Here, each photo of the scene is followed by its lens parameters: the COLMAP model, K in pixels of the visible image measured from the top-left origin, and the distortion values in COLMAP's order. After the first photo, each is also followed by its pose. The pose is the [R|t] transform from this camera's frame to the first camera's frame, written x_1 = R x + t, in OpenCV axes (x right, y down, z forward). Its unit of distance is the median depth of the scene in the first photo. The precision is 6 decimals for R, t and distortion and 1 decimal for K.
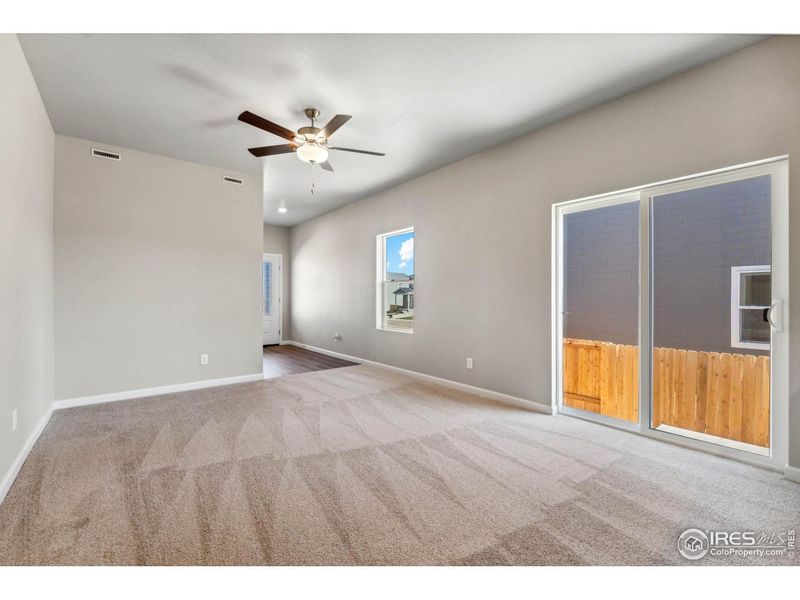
lens RADIAL K [[338.2, 0, 399.4], [0, 338.2, 295.0], [0, 0, 1]] dist [0.000486, 0.000079]
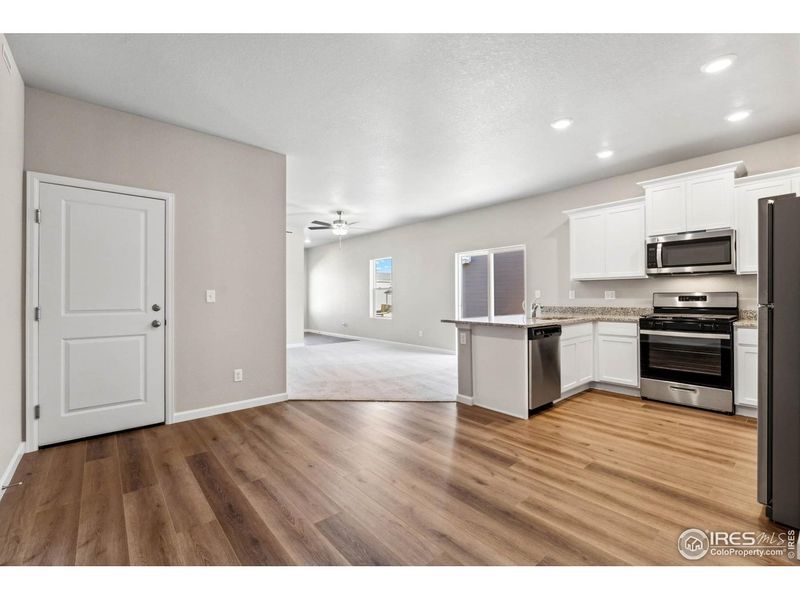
lens RADIAL K [[338.2, 0, 399.4], [0, 338.2, 295.0], [0, 0, 1]] dist [0.000486, 0.000079]
pose [[0.999624, -0.006713, 0.026603, 0.033890], [0.006672, 0.999976, 0.001632, -0.011164], [-0.026614, -0.001454, 0.999645, -0.681919]]
